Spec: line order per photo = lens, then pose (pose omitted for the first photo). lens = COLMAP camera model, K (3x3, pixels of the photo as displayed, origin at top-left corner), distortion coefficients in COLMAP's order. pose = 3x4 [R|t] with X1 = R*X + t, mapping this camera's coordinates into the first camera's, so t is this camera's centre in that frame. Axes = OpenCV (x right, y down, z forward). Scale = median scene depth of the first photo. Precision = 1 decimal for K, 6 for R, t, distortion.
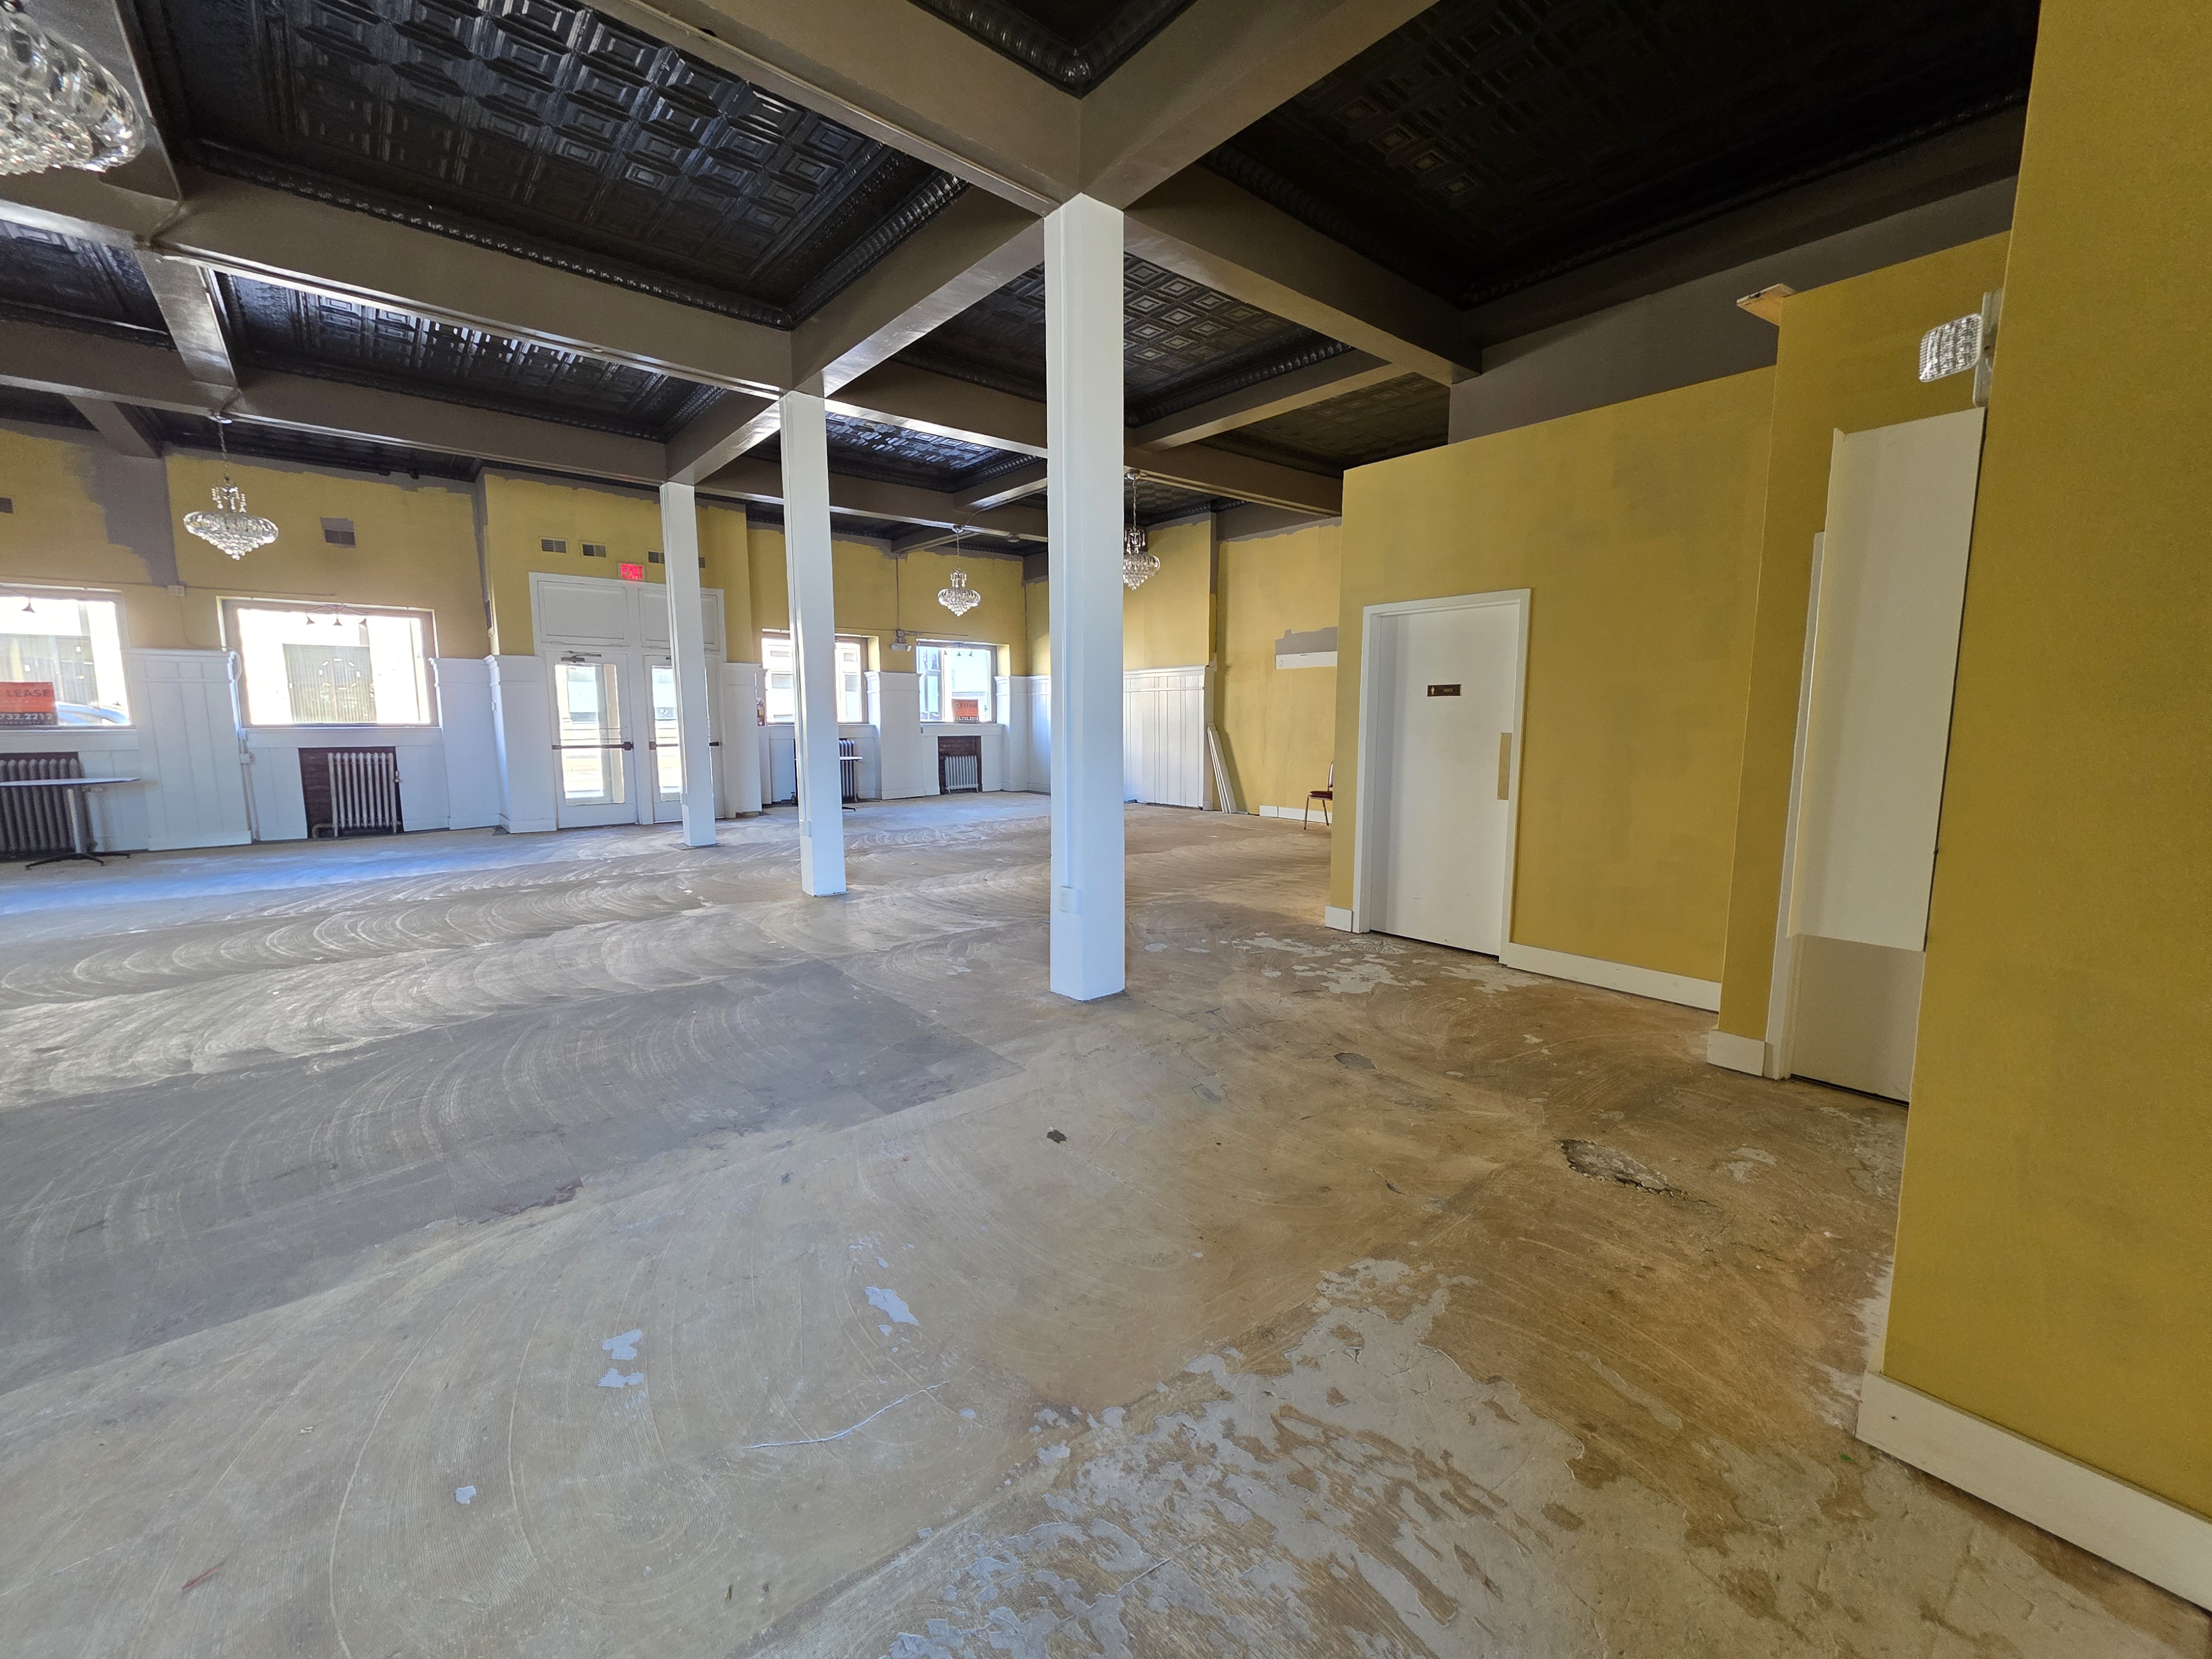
lens RADIAL K [[886.9, 0, 1081.2], [0, 886.9, 823.1], [0, 0, 1]] dist [0.001132, 0.000168]
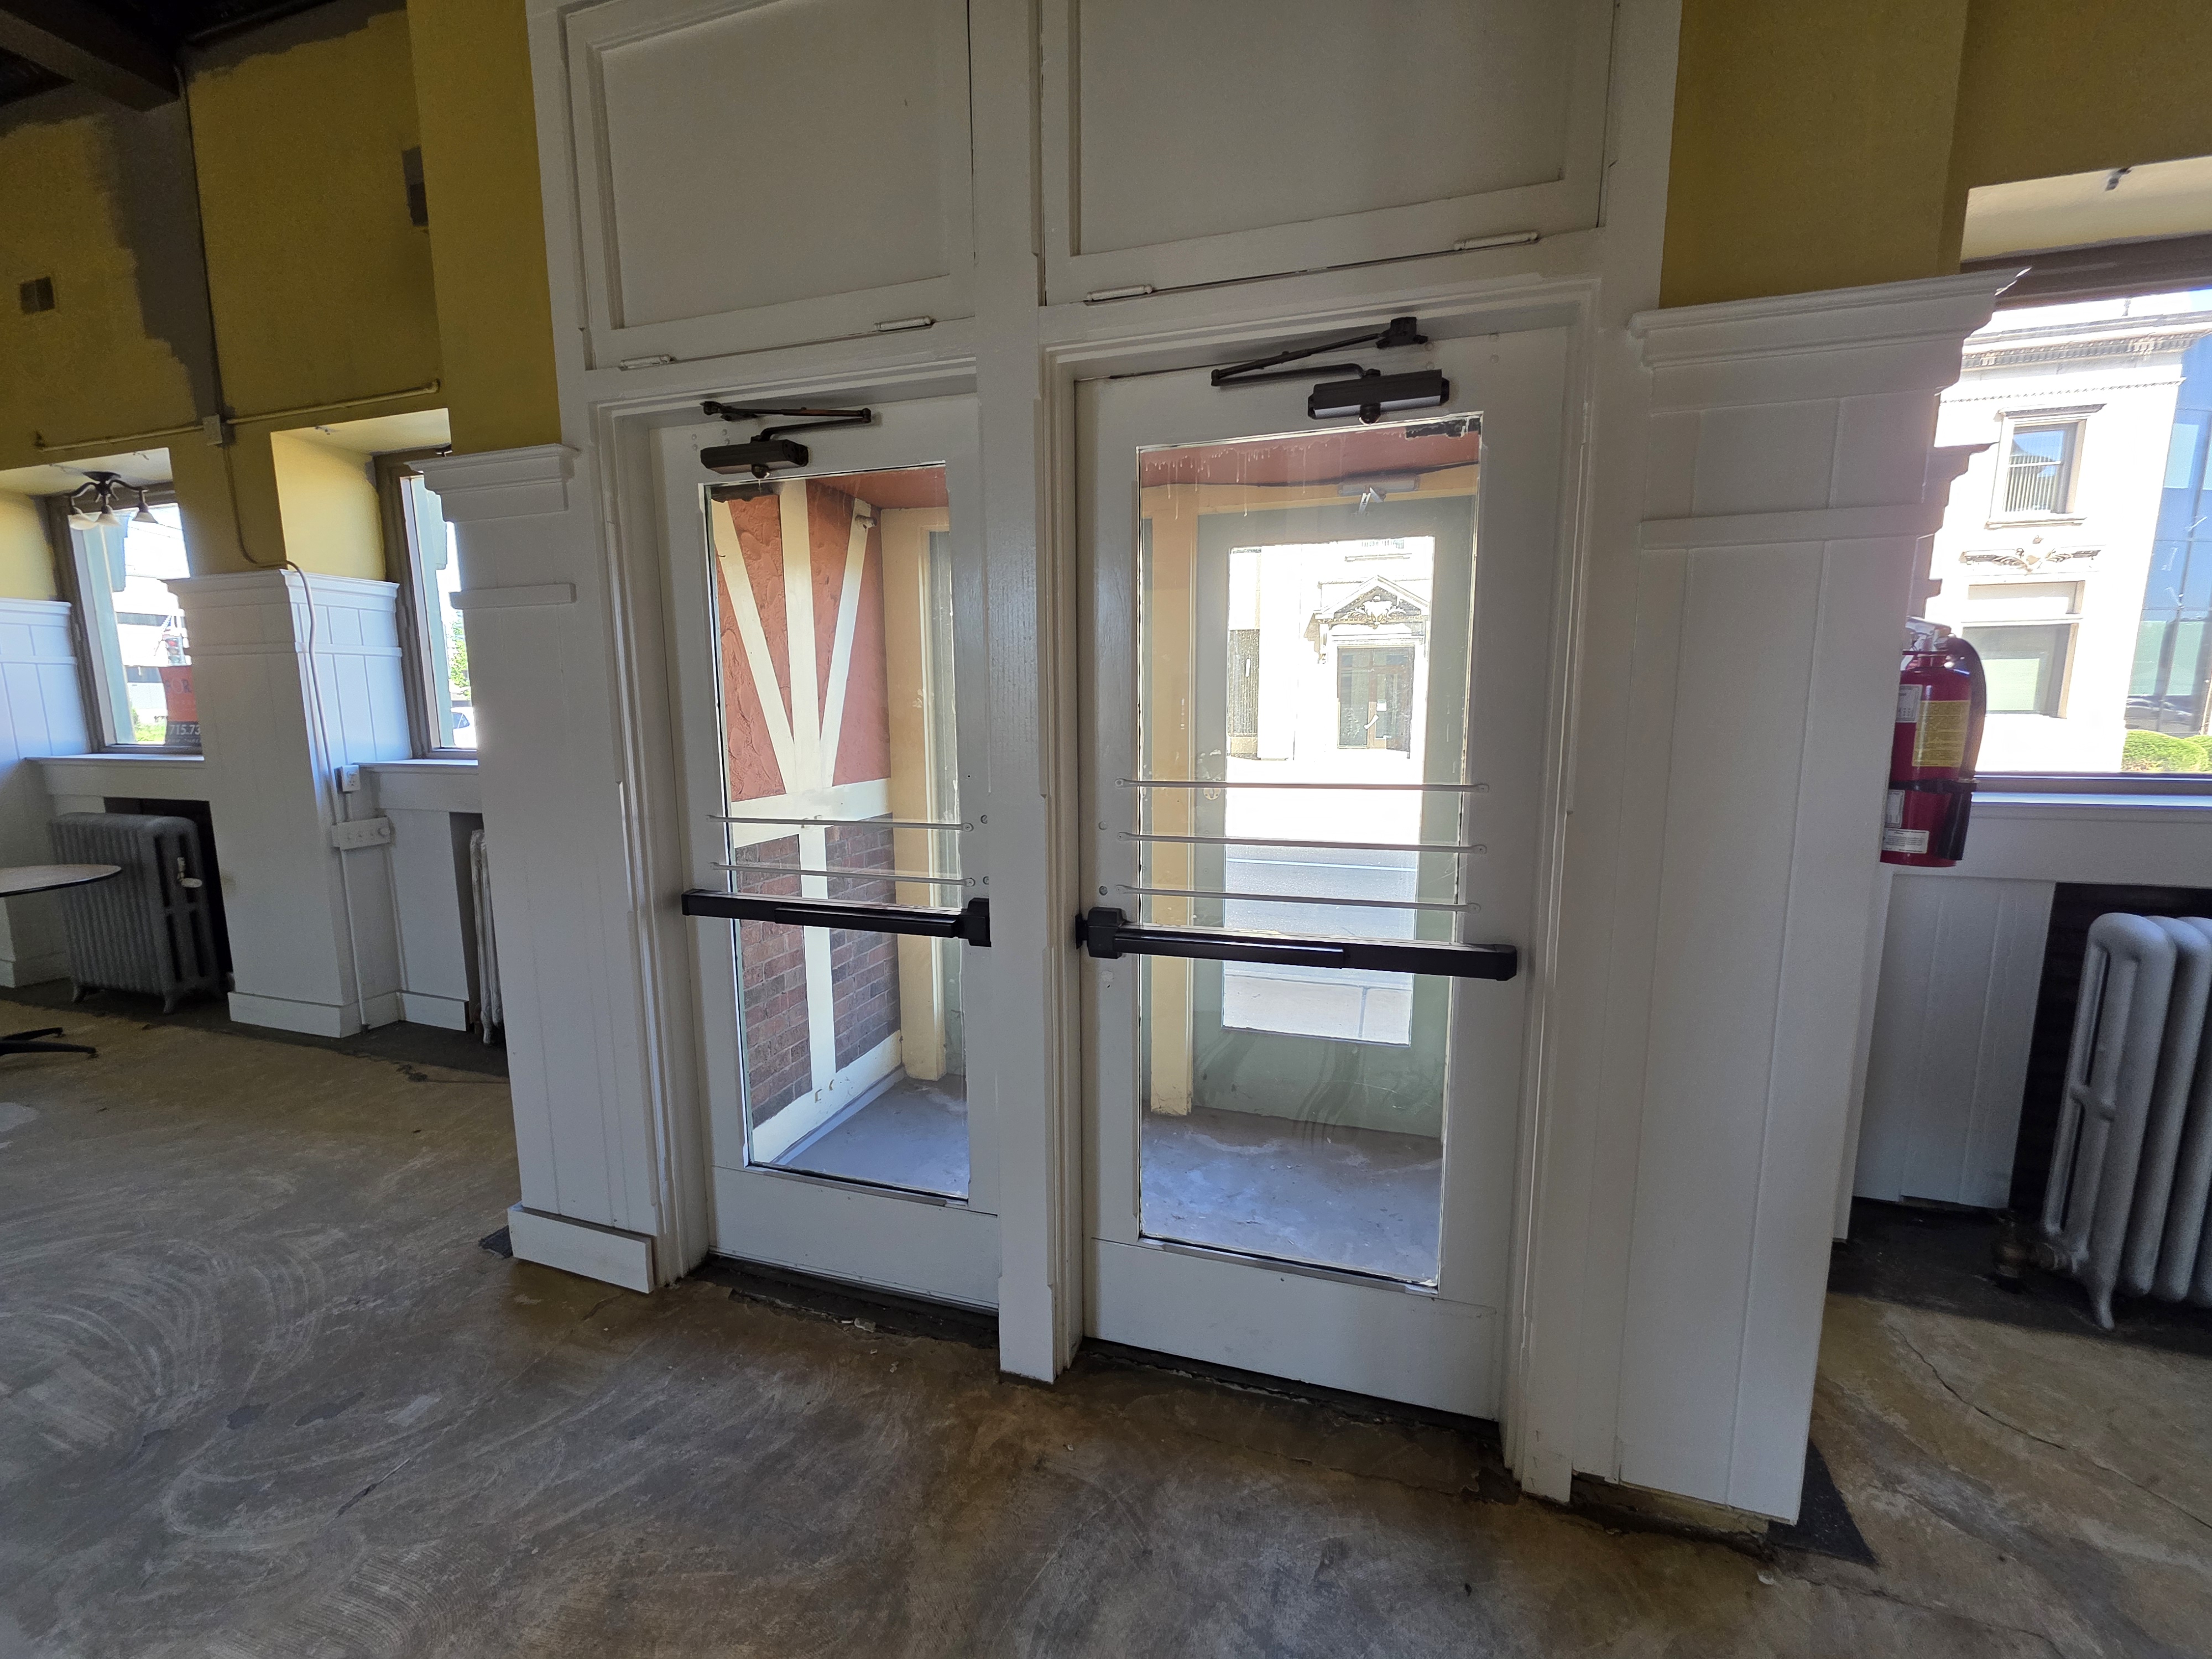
lens RADIAL K [[876.8, 0, 1106.0], [0, 876.8, 829.5], [0, 0, 1]] dist [0.000590, 0.000054]
pose [[0.543521, 0.117913, -0.831073, -0.380833], [-0.100268, 0.992116, 0.075187, -0.132821], [0.833386, 0.042464, 0.551058, 1.004359]]
